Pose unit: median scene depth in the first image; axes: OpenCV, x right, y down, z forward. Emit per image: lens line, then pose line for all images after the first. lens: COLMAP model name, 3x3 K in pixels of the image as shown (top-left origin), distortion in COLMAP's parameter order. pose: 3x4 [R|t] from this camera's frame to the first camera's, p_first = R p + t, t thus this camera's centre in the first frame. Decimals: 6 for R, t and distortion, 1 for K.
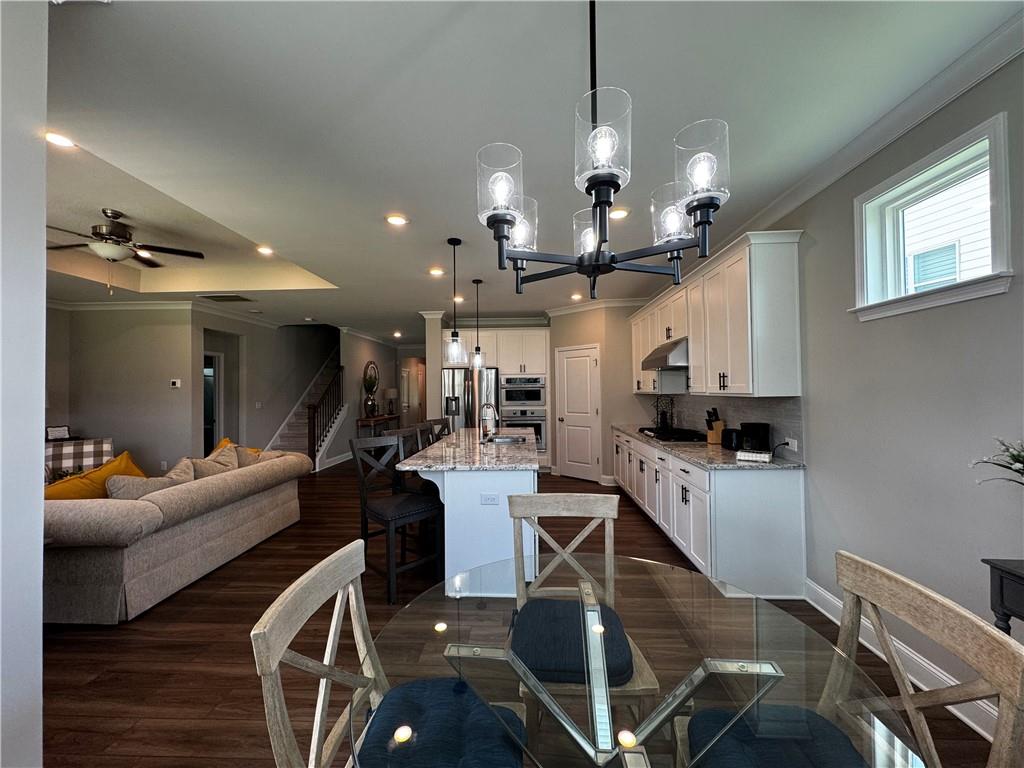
lens RADIAL K [[410.4, 0, 507.9], [0, 410.4, 382.9], [0, 0, 1]] dist [0.000129, -0.000398]
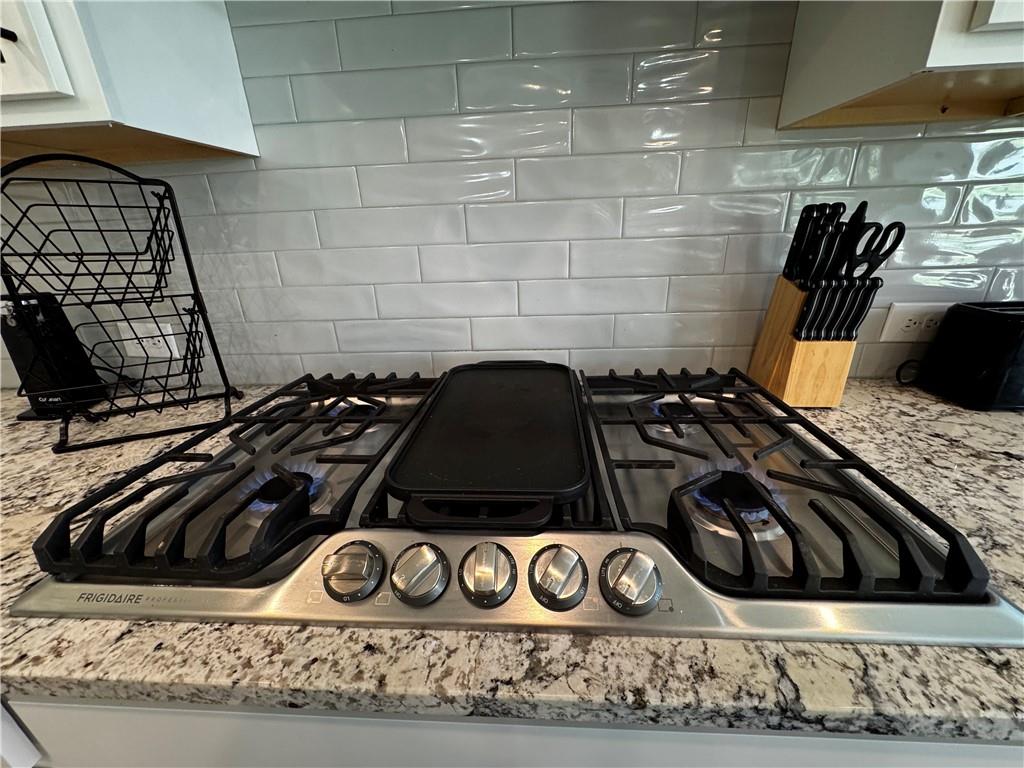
lens RADIAL K [[410.4, 0, 511.7], [0, 410.4, 387.5], [0, 0, 1]] dist [0.000129, -0.000398]
pose [[0.019096, -0.355539, 0.934467, 0.197896], [0.016107, 0.934625, 0.355270, 0.043195], [-0.999688, 0.008268, 0.023574, 0.706745]]
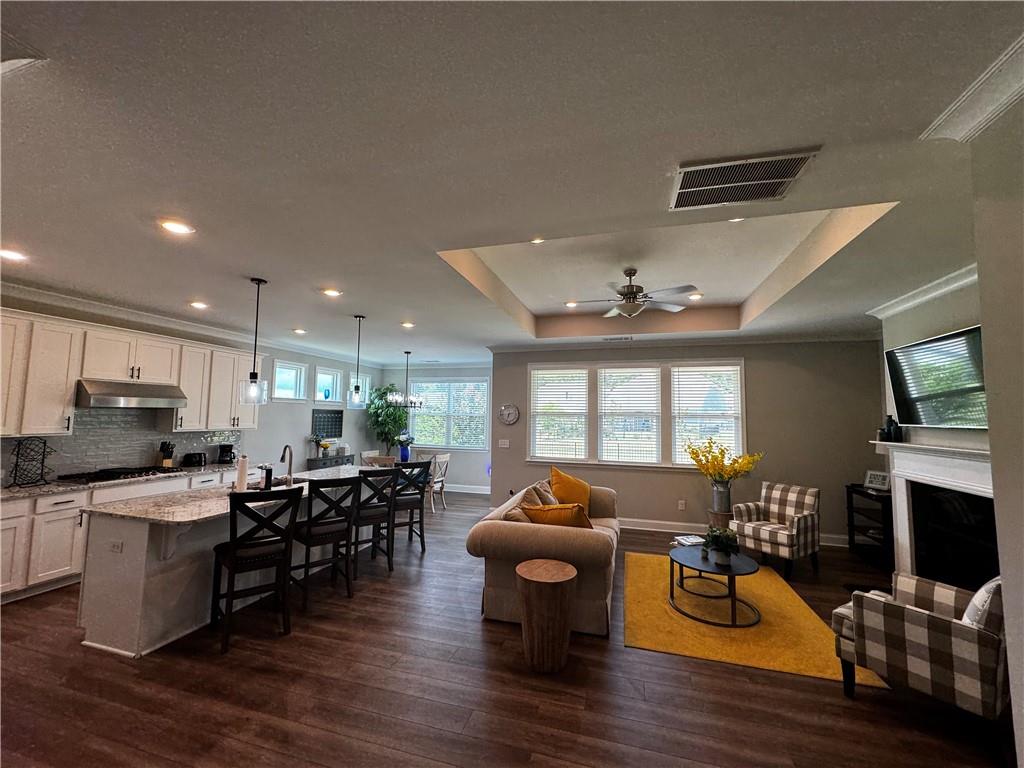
lens RADIAL K [[410.4, 0, 512.7], [0, 410.4, 384.4], [0, 0, 1]] dist [0.000129, -0.000398]
pose [[-0.973507, 0.010696, 0.228405, -0.534006], [-0.012180, 0.995062, -0.098510, -0.003136], [-0.228331, -0.098682, -0.968569, 1.261868]]
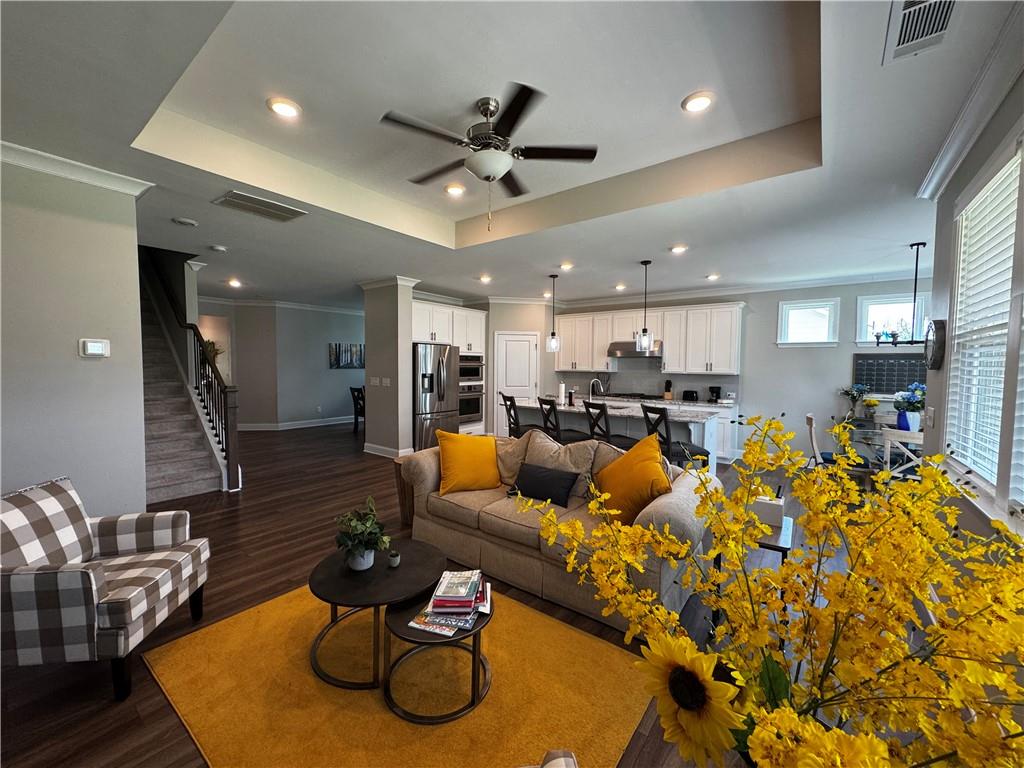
lens RADIAL K [[410.4, 0, 511.3], [0, 410.4, 384.0], [0, 0, 1]] dist [0.000129, -0.000398]
pose [[0.564762, -0.025450, 0.824862, -0.896762], [-0.031735, 0.998115, 0.052524, 0.002094], [-0.824644, -0.055841, 0.562890, 0.338526]]
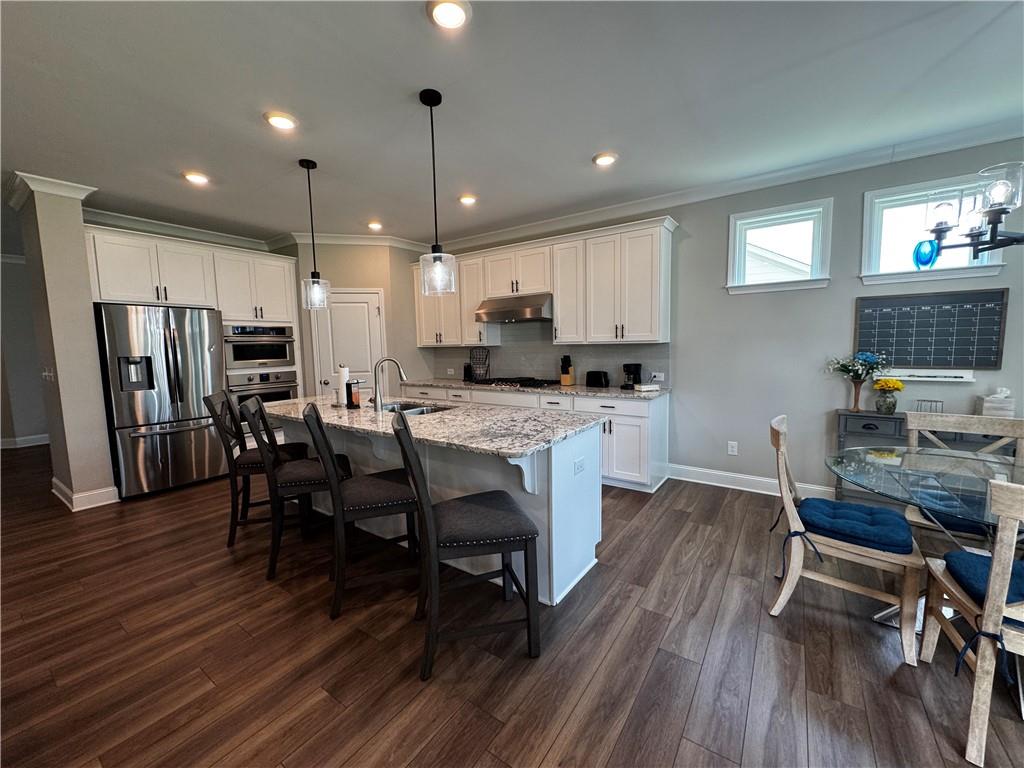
lens RADIAL K [[410.4, 0, 511.8], [0, 410.4, 384.2], [0, 0, 1]] dist [0.000129, -0.000398]
pose [[0.529641, -0.083414, 0.844111, -0.369048], [-0.002269, 0.995010, 0.099750, 0.015800], [-0.848219, -0.054747, 0.526809, 0.316979]]
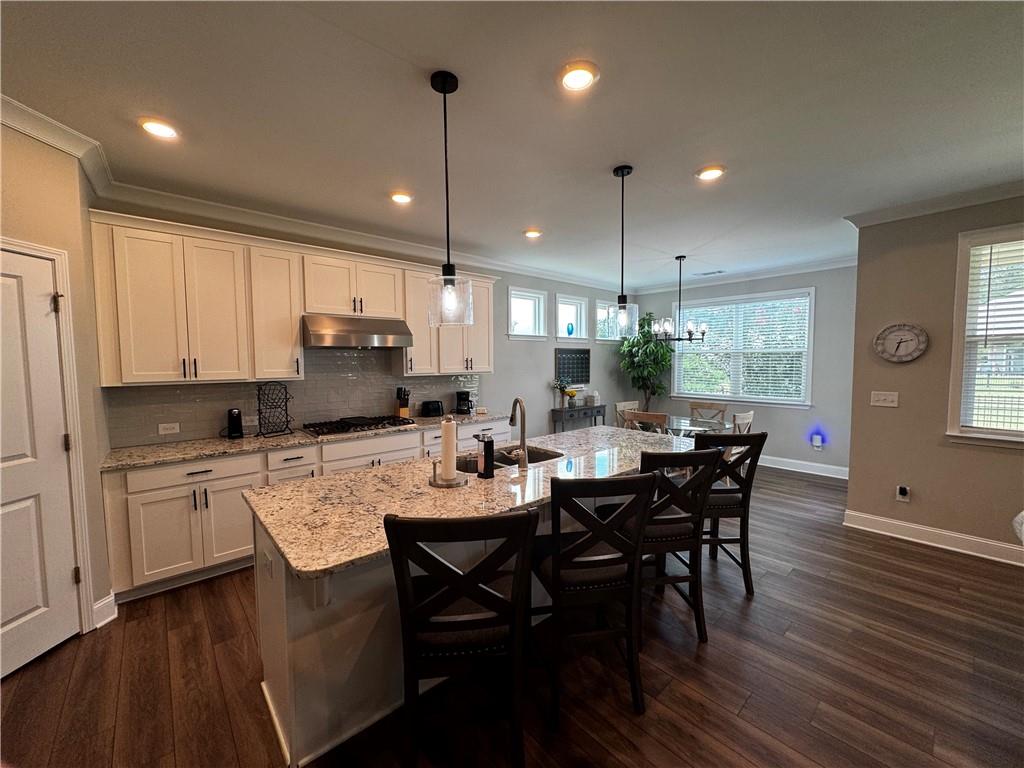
lens RADIAL K [[410.4, 0, 510.1], [0, 410.4, 383.8], [0, 0, 1]] dist [0.000129, -0.000398]
pose [[-0.699673, -0.029755, 0.713844, -0.307573], [-0.003061, 0.999248, 0.038652, 0.004159], [-0.714457, 0.024859, -0.699238, 0.977942]]
